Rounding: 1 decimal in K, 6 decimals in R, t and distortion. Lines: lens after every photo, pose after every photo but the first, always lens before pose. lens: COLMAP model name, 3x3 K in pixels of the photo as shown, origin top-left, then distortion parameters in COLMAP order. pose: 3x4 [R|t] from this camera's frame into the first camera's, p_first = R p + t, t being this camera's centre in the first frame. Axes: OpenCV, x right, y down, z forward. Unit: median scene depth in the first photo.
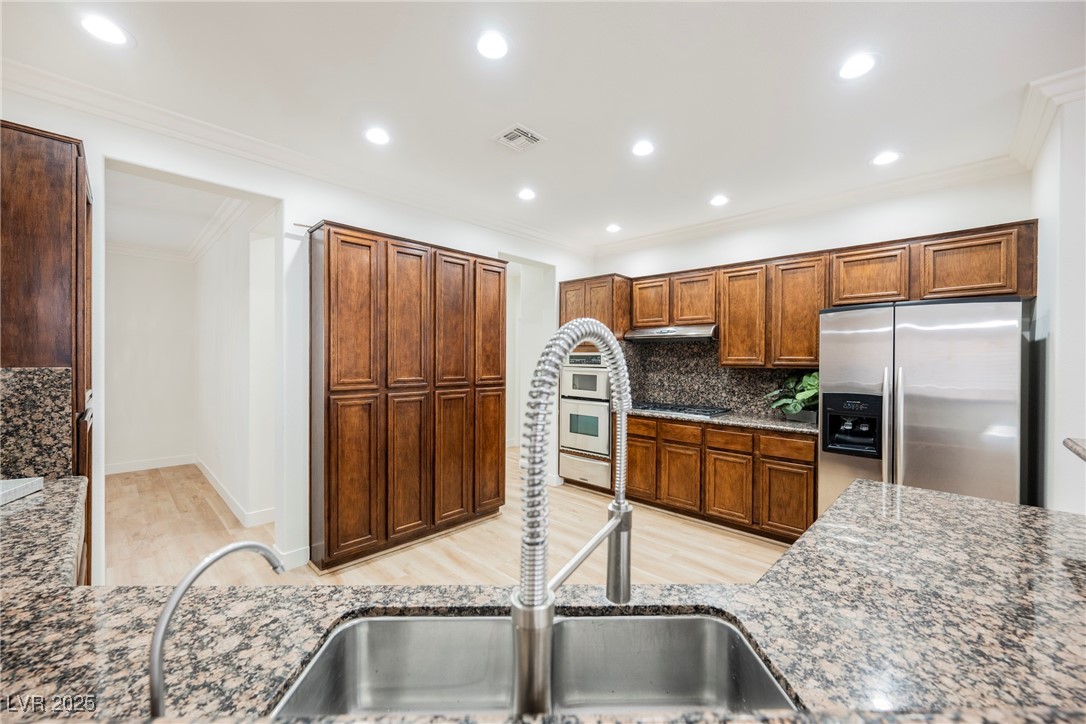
lens RADIAL K [[423.1, 0, 547.6], [0, 423.1, 363.3], [0, 0, 1]] dist [-0.002420, -0.000171]
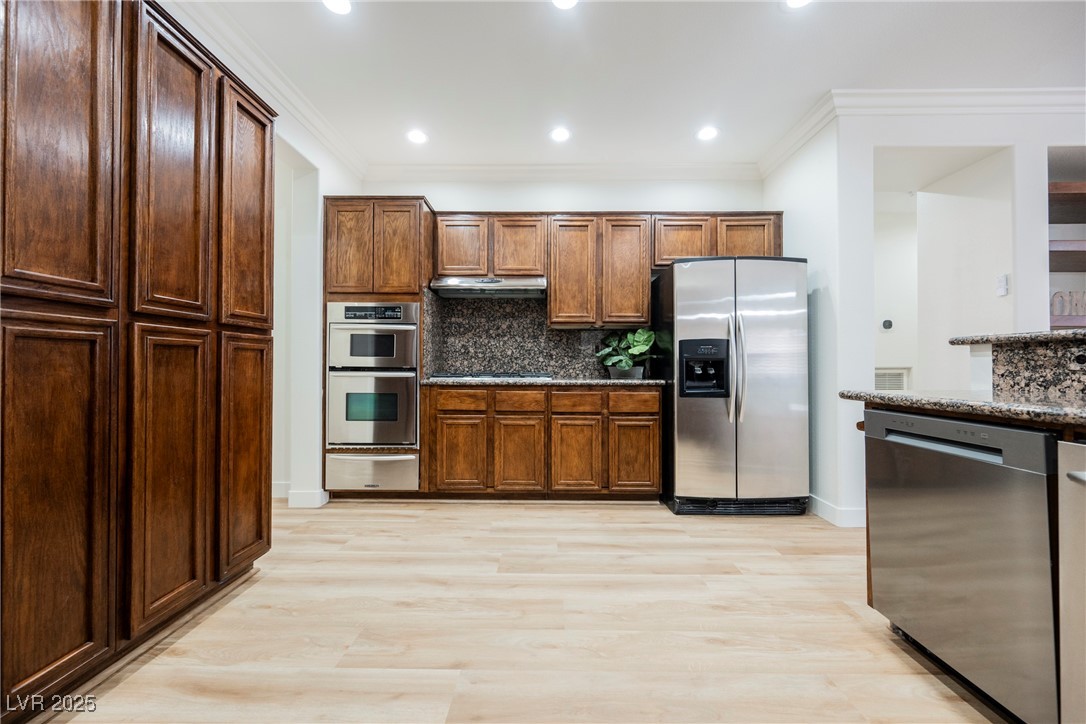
lens RADIAL K [[430.0, 0, 547.6], [0, 430.0, 362.7], [0, 0, 1]] dist [-0.001307, -0.000118]
pose [[0.732325, -0.000689, 0.680955, -0.227245], [0.009468, 0.999913, -0.009170, 0.102248], [-0.680890, 0.013163, 0.732268, 0.356068]]
